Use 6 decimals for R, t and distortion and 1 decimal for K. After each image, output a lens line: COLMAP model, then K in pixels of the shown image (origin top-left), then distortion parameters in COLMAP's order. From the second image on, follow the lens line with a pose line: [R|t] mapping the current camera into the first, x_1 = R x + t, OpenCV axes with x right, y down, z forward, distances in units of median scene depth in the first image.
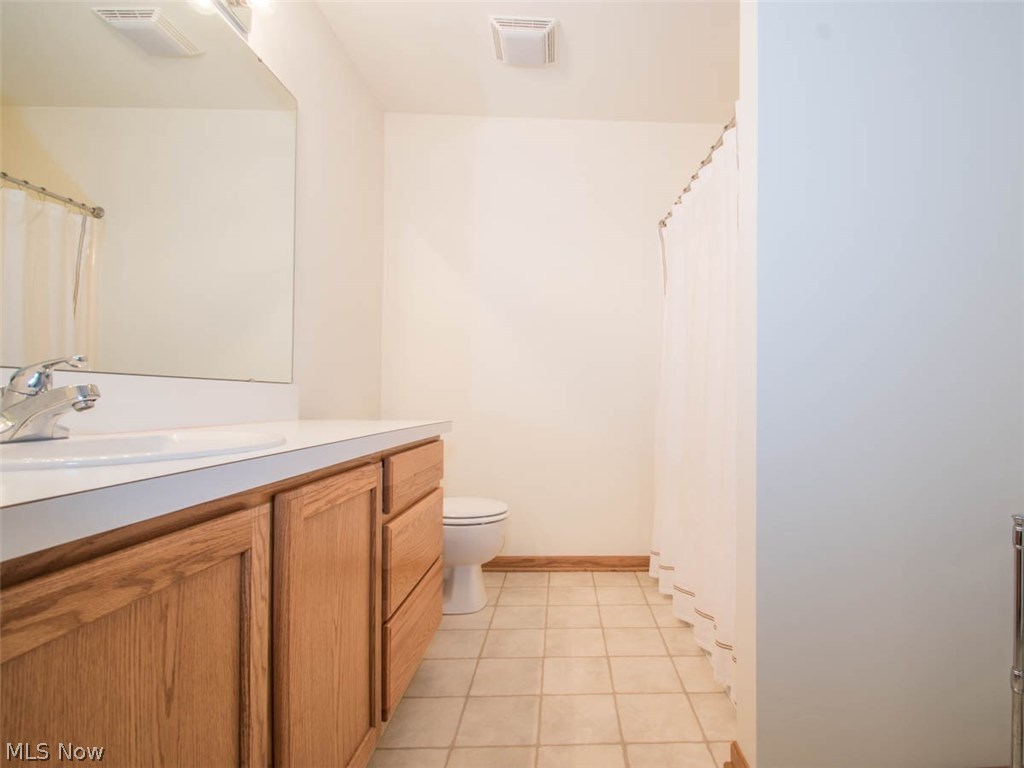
lens RADIAL K [[529.4, 0, 512.0], [0, 529.4, 384.0], [0, 0, 1]] dist [0.032794, -0.031146]
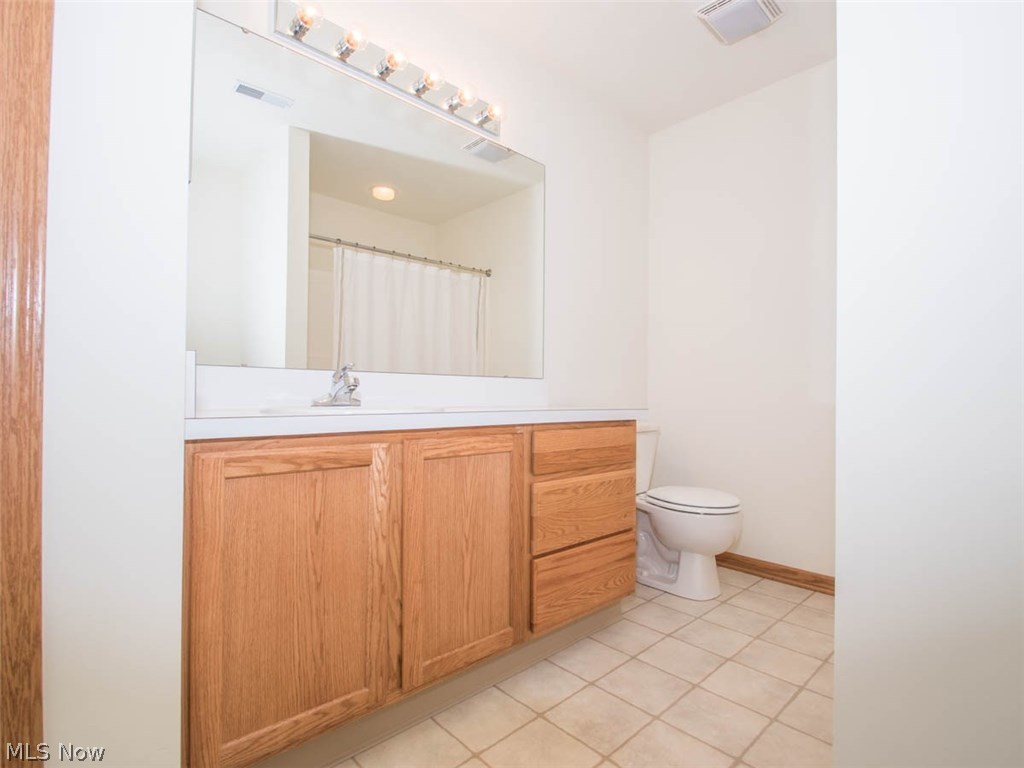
lens RADIAL K [[515.0, 0, 512.0], [0, 515.0, 384.0], [0, 0, 1]] dist [0.024163, -0.000295]
pose [[0.653173, -0.020068, -0.756943, 0.606612], [0.013418, 0.999799, -0.014928, 0.035972], [0.757090, -0.000407, 0.653311, 0.116383]]
